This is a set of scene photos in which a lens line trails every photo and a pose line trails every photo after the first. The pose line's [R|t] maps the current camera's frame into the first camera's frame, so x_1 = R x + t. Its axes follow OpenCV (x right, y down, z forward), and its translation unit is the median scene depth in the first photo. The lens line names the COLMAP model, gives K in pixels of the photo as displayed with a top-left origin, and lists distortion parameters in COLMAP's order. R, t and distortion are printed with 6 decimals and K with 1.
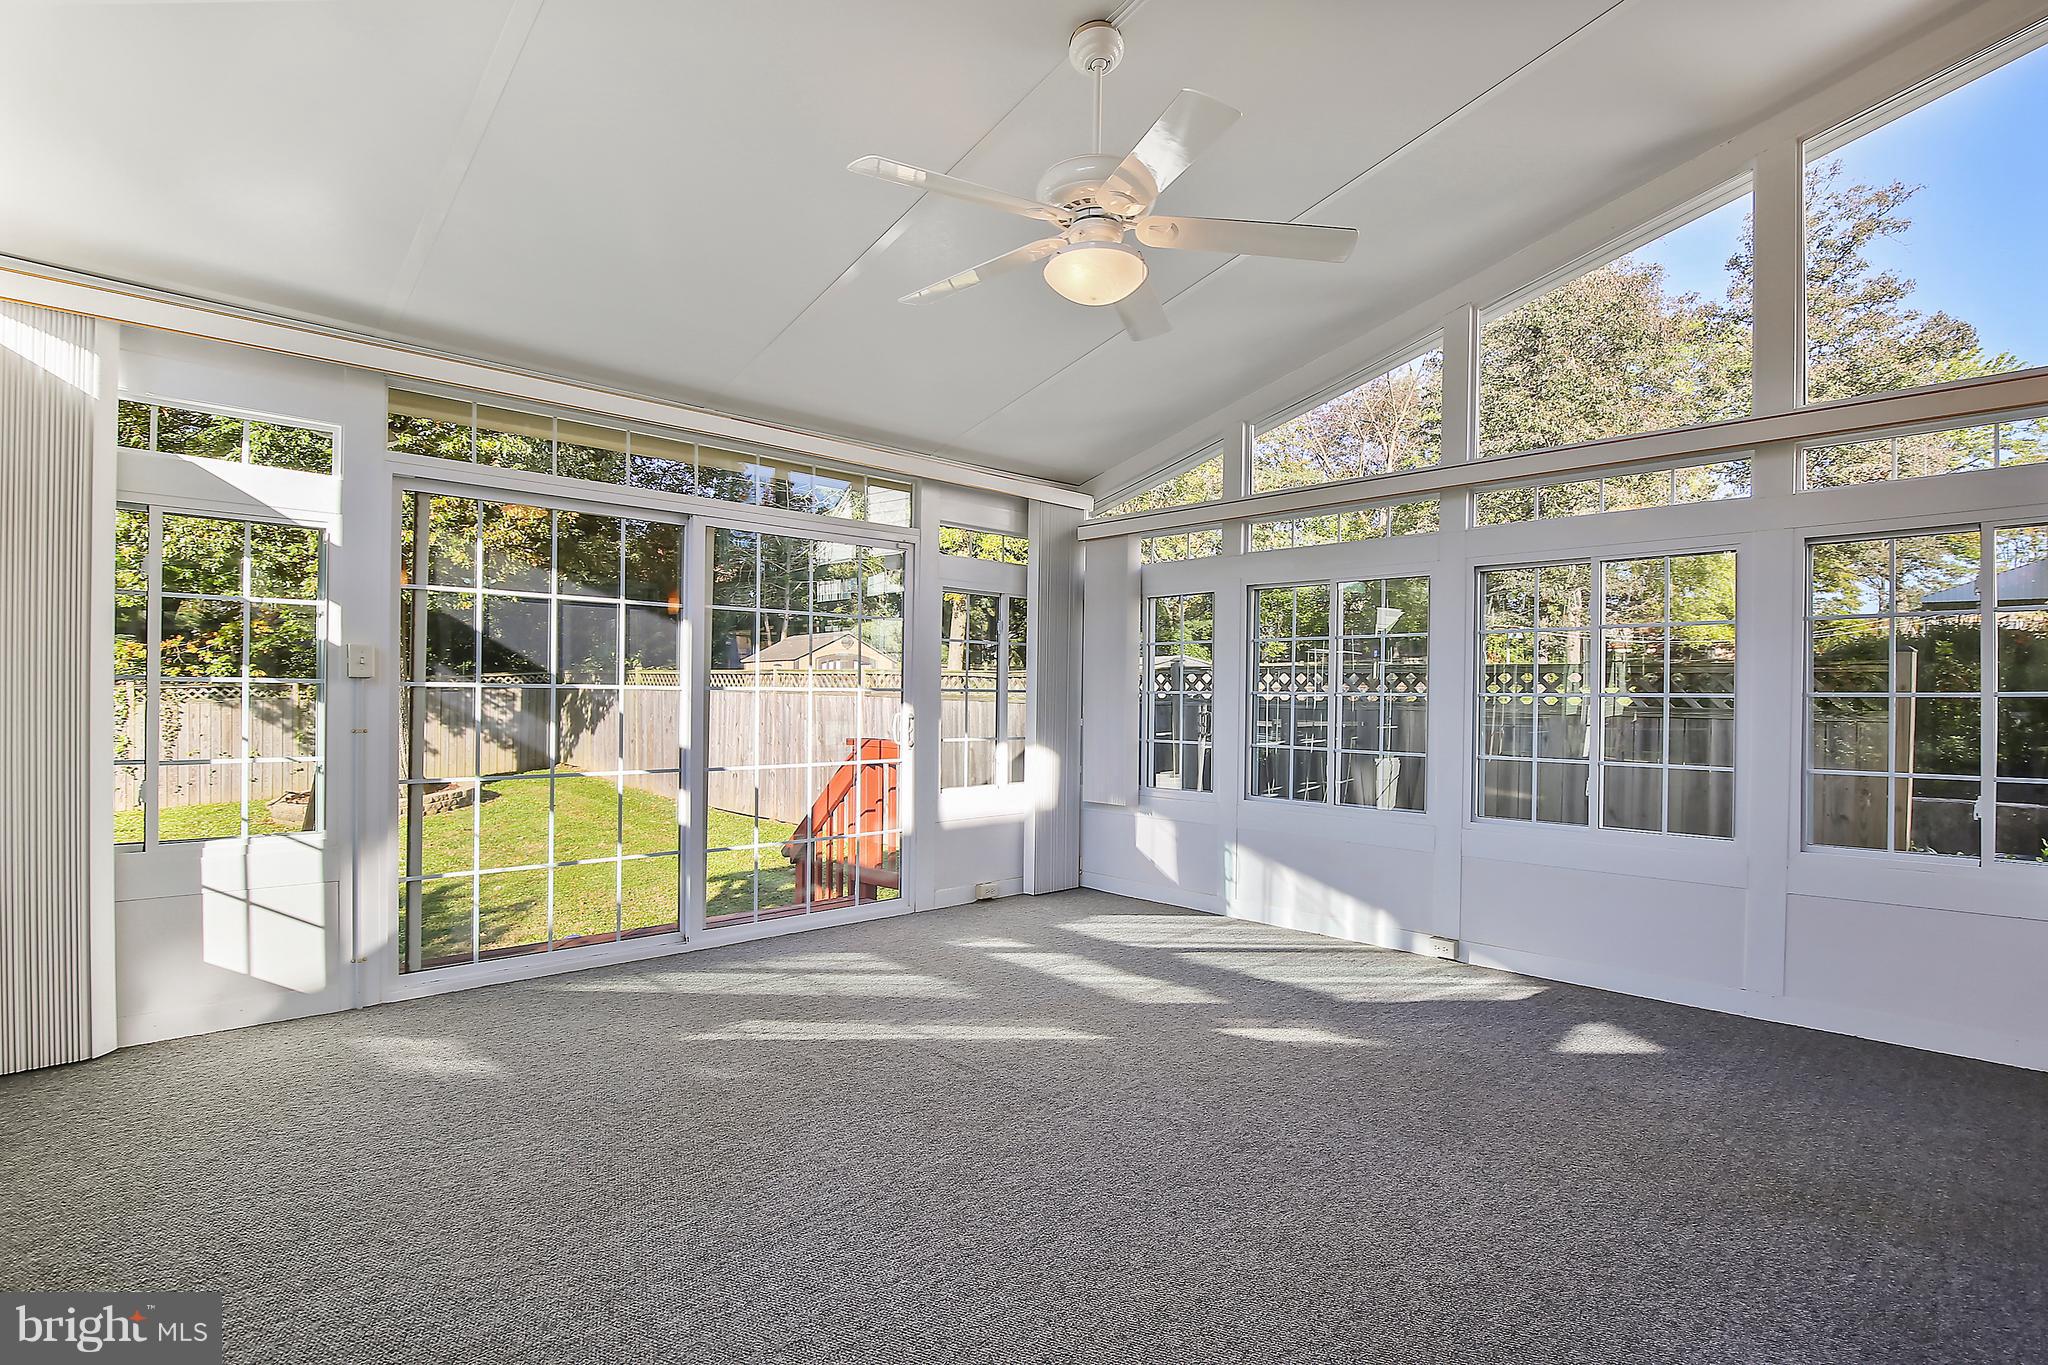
lens RADIAL K [[1015.2, 0, 1024.0], [0, 1015.2, 682.5], [0, 0, 1]] dist [-0.043304, -0.000245]
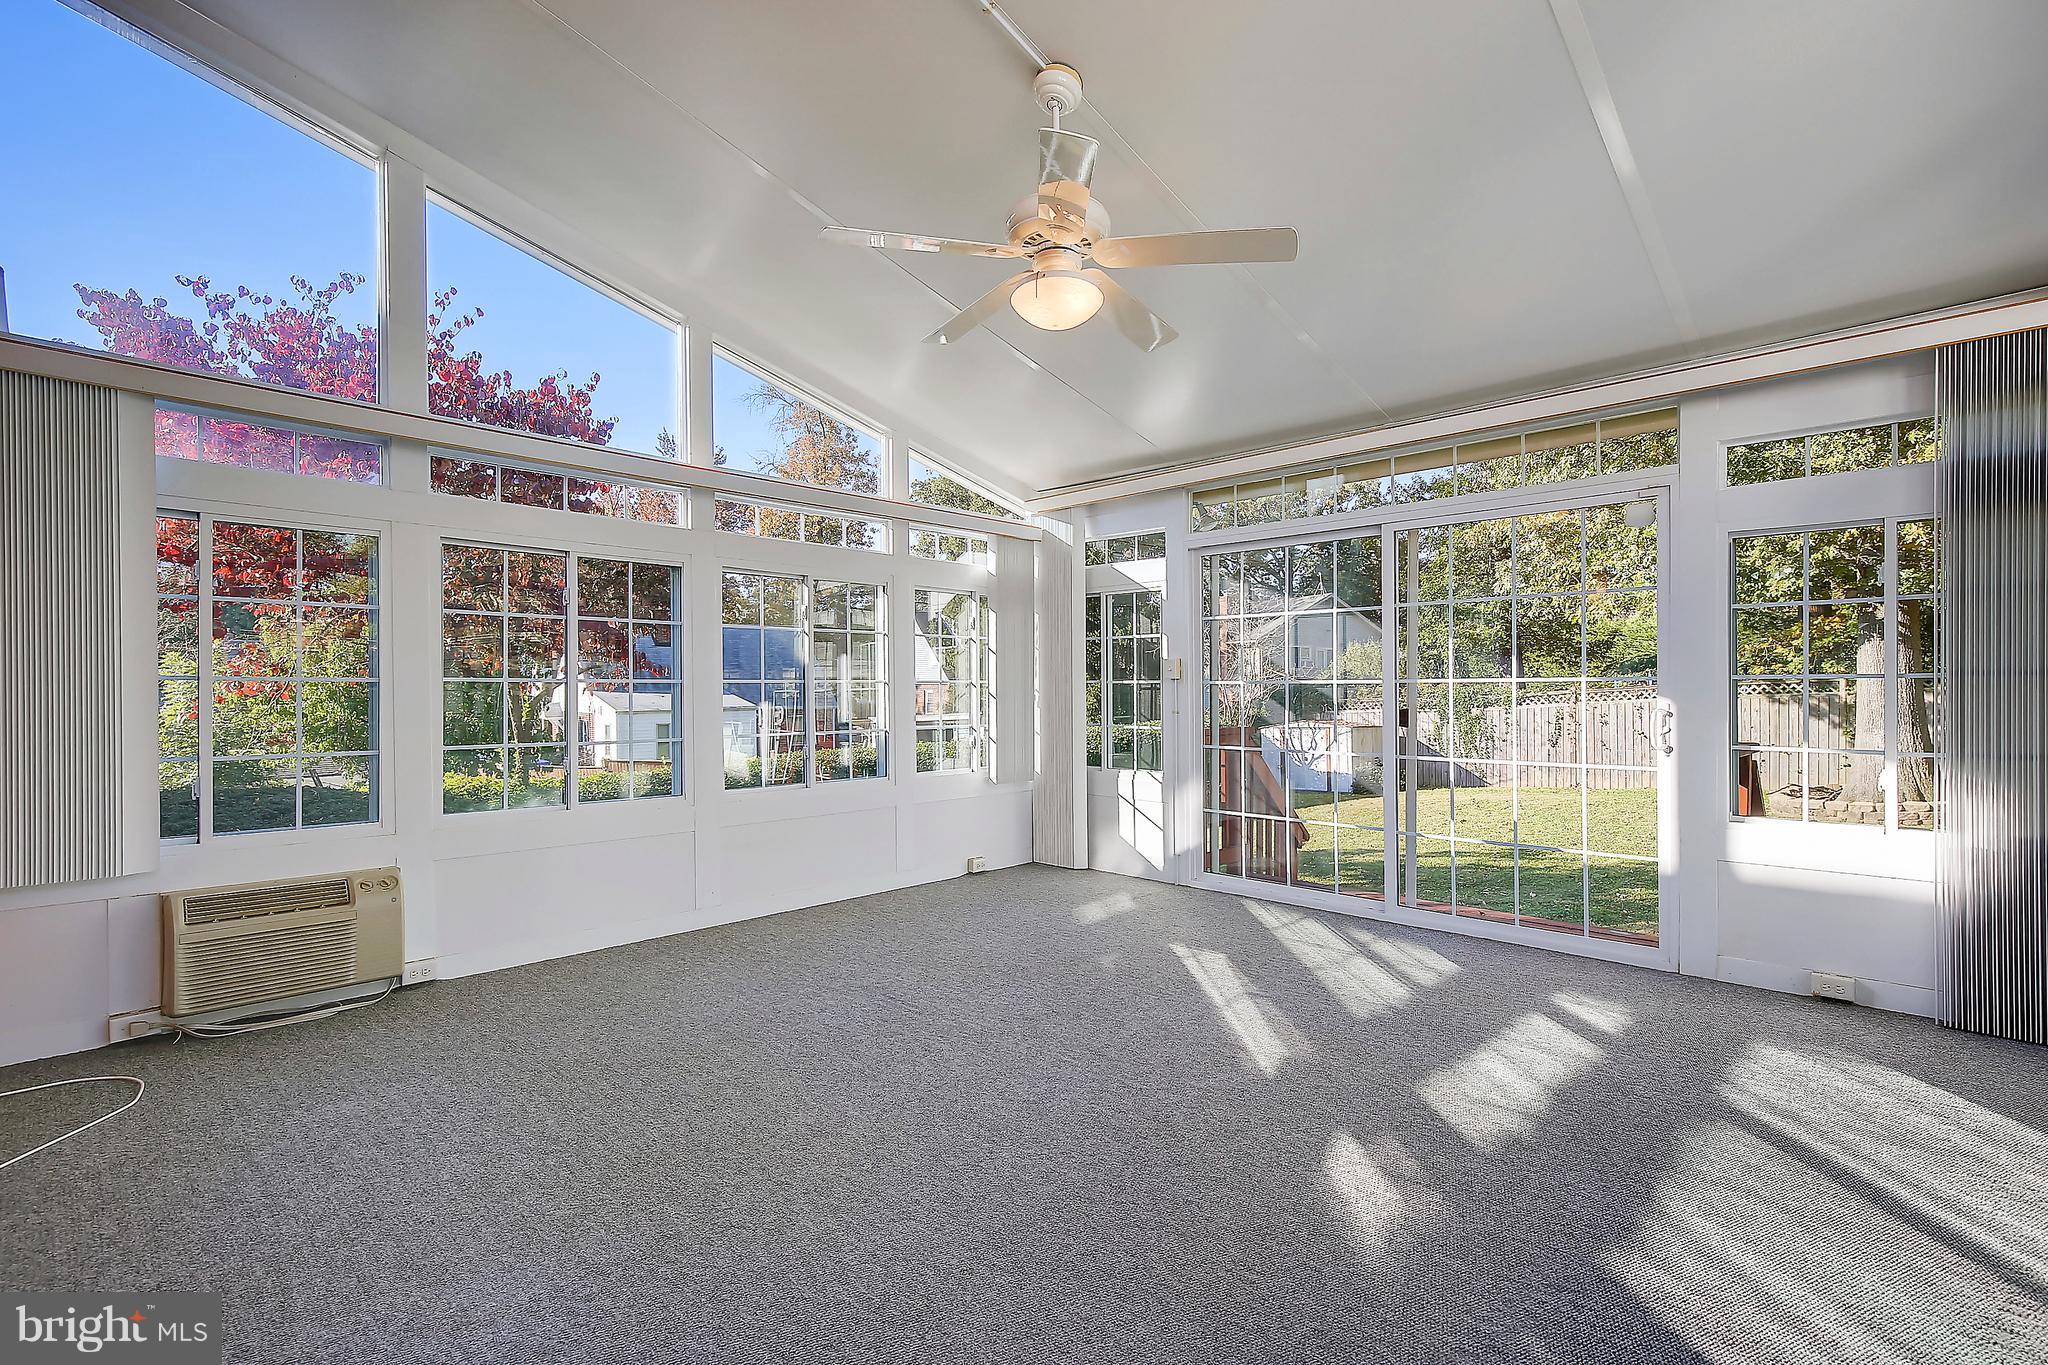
lens RADIAL K [[938.6, 0, 1058.7], [0, 938.6, 682.2], [0, 0, 1]] dist [0.002975, 0.000272]
pose [[0.053397, -0.014167, -0.998473, 0.788355], [0.016007, 0.999783, -0.013330, 0.016303], [0.998445, -0.015271, 0.053612, 0.686609]]
